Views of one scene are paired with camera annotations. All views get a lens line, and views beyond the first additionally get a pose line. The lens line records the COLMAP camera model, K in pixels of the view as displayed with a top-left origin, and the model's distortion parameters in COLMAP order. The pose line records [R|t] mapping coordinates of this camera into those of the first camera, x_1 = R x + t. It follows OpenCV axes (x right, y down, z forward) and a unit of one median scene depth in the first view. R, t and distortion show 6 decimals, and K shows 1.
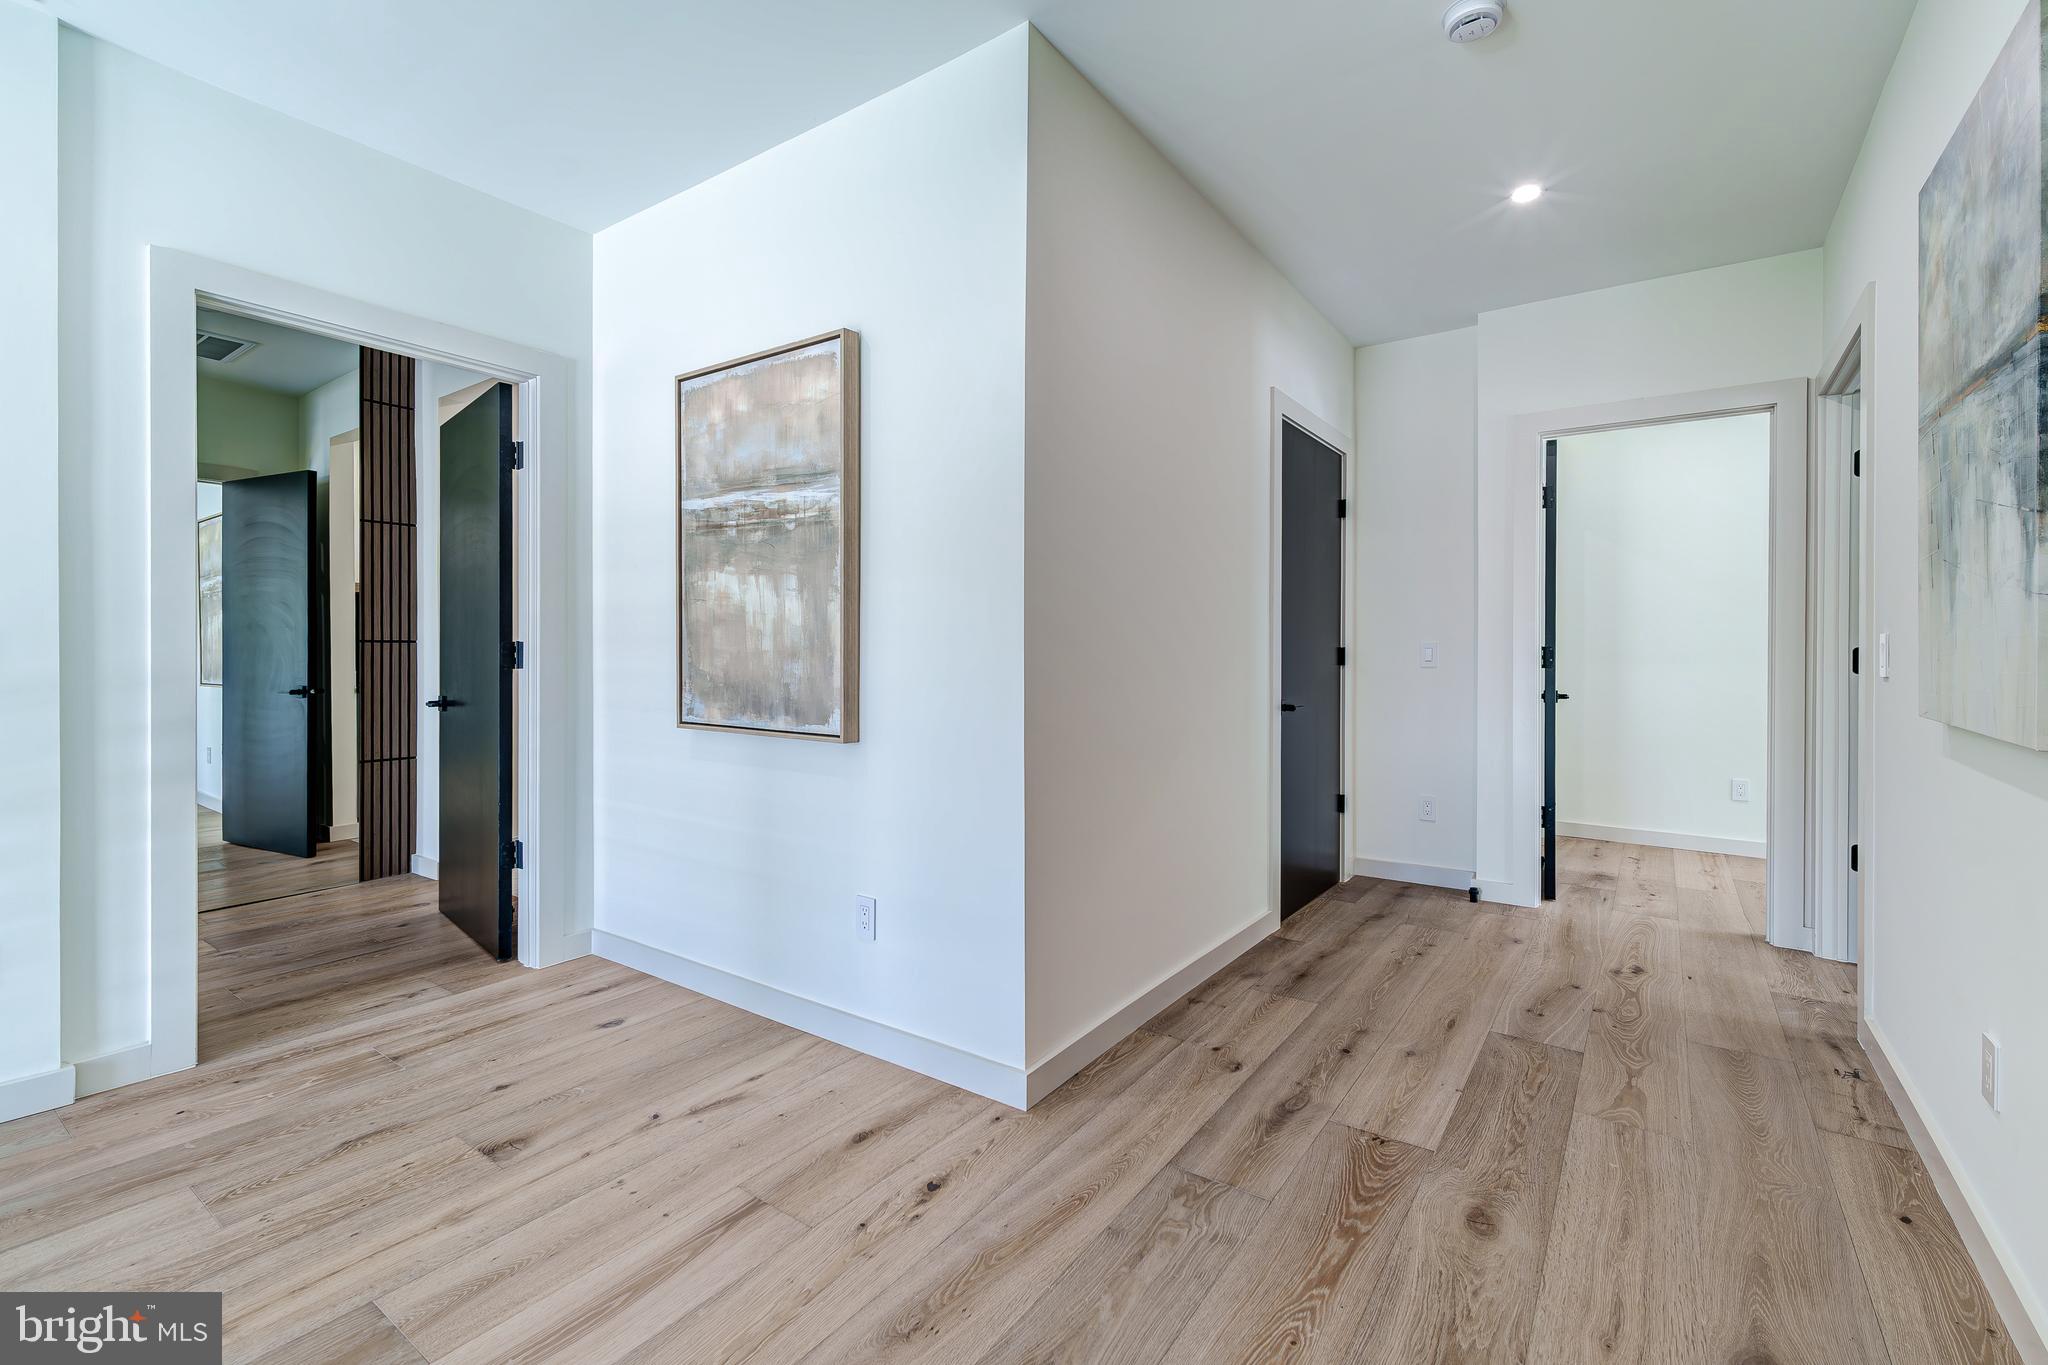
lens RADIAL K [[892.0, 0, 1035.0], [0, 892.0, 663.2], [0, 0, 1]] dist [0.002592, 0.000486]
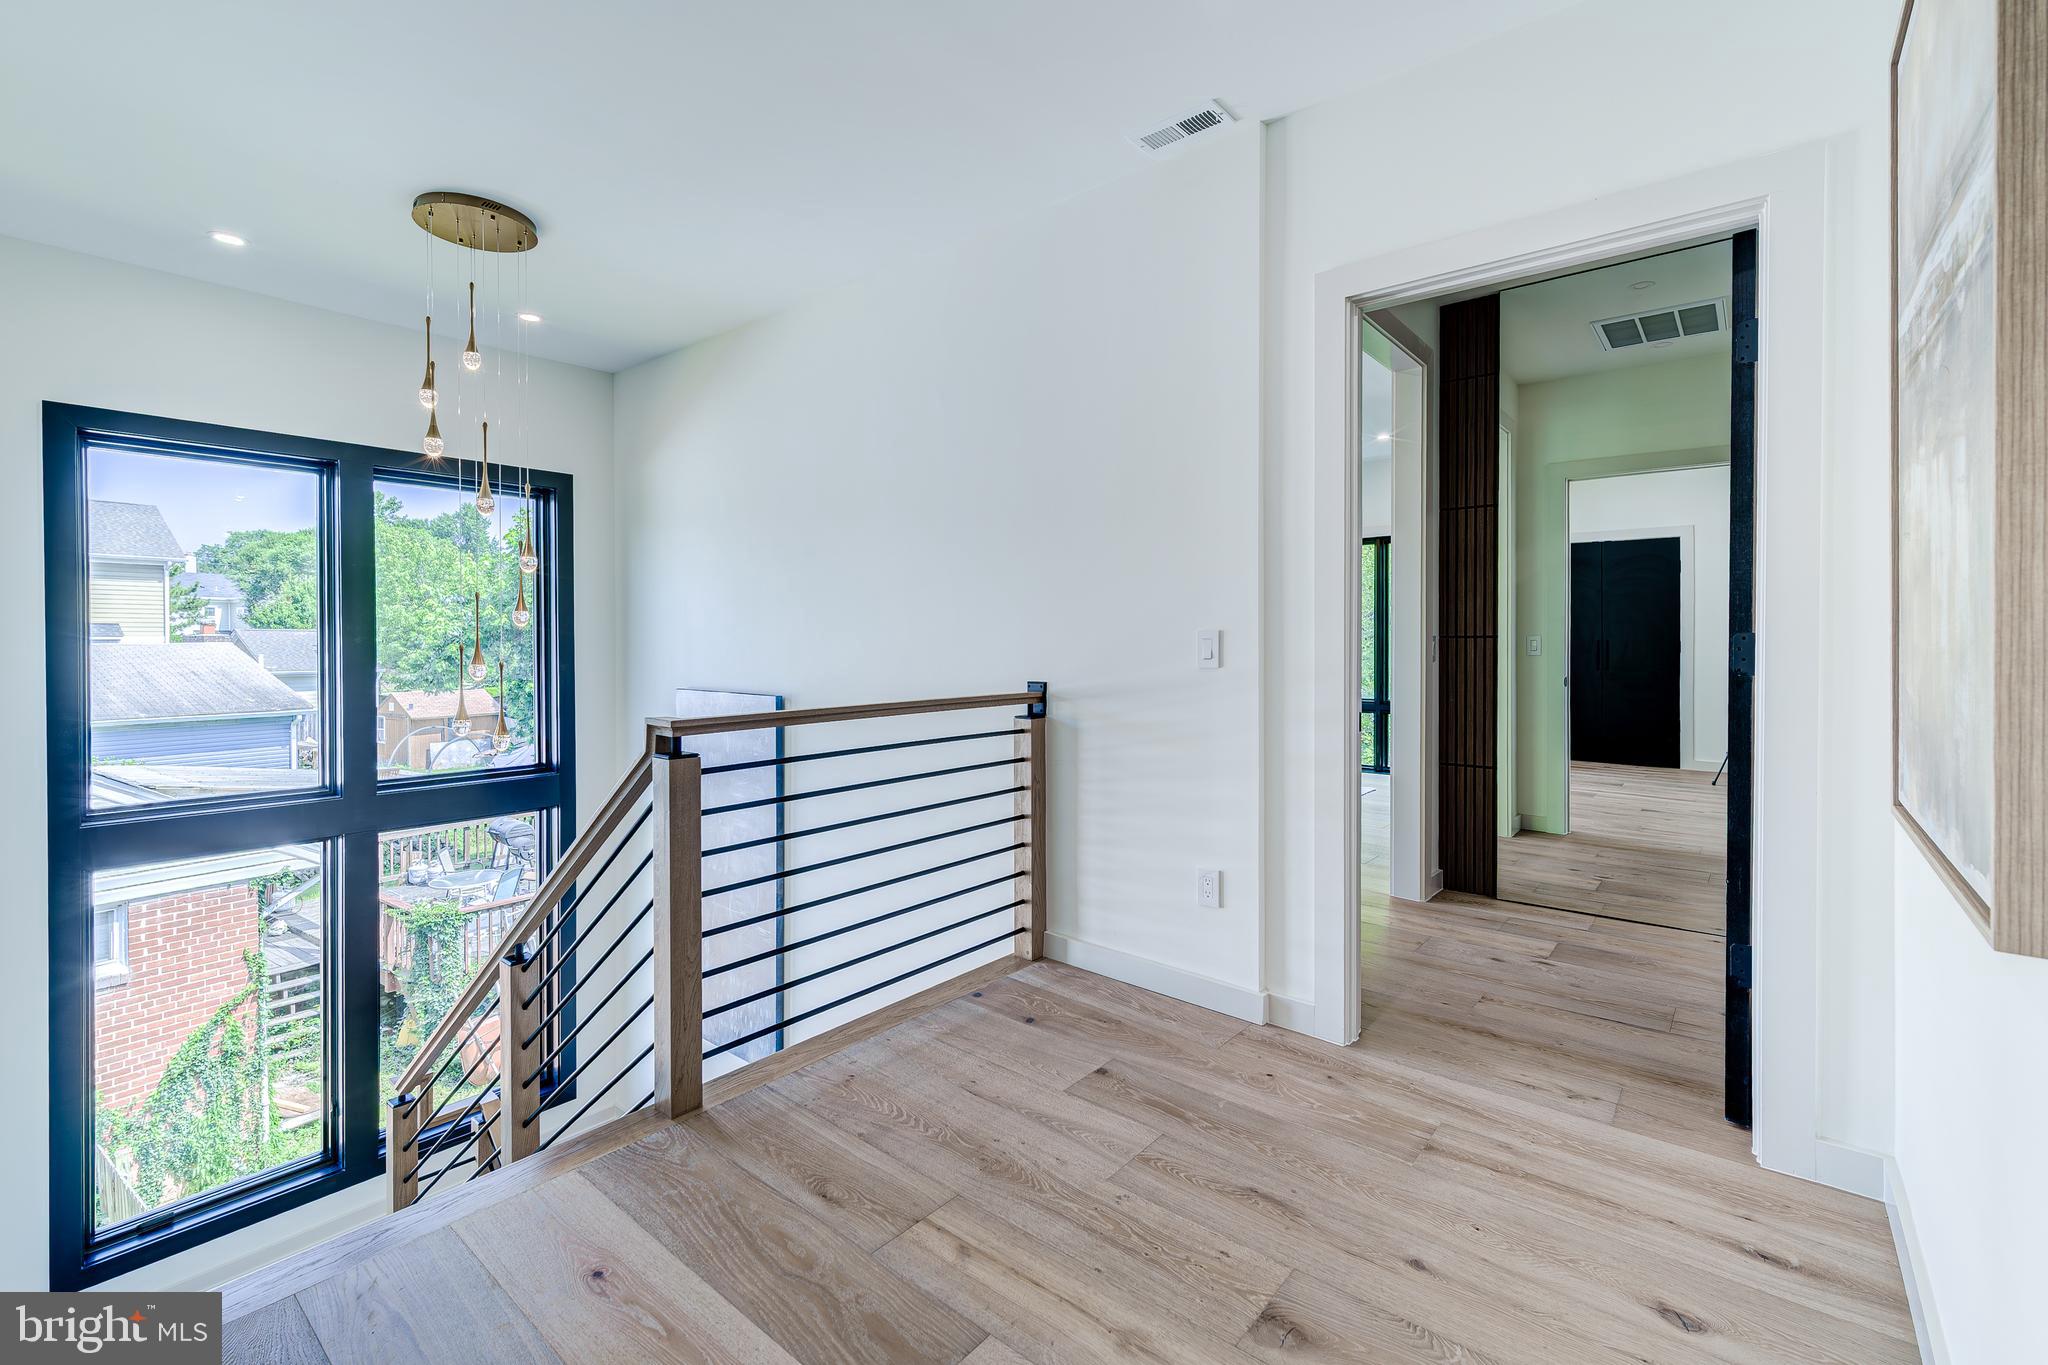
lens RADIAL K [[892.0, 0, 1035.0], [0, 892.0, 663.2], [0, 0, 1]] dist [0.002592, 0.000486]
pose [[-0.078862, 0.020269, -0.996679, 0.116064], [-0.015102, 0.999654, 0.021525, -0.013110], [0.996771, 0.016750, -0.078528, 0.688050]]
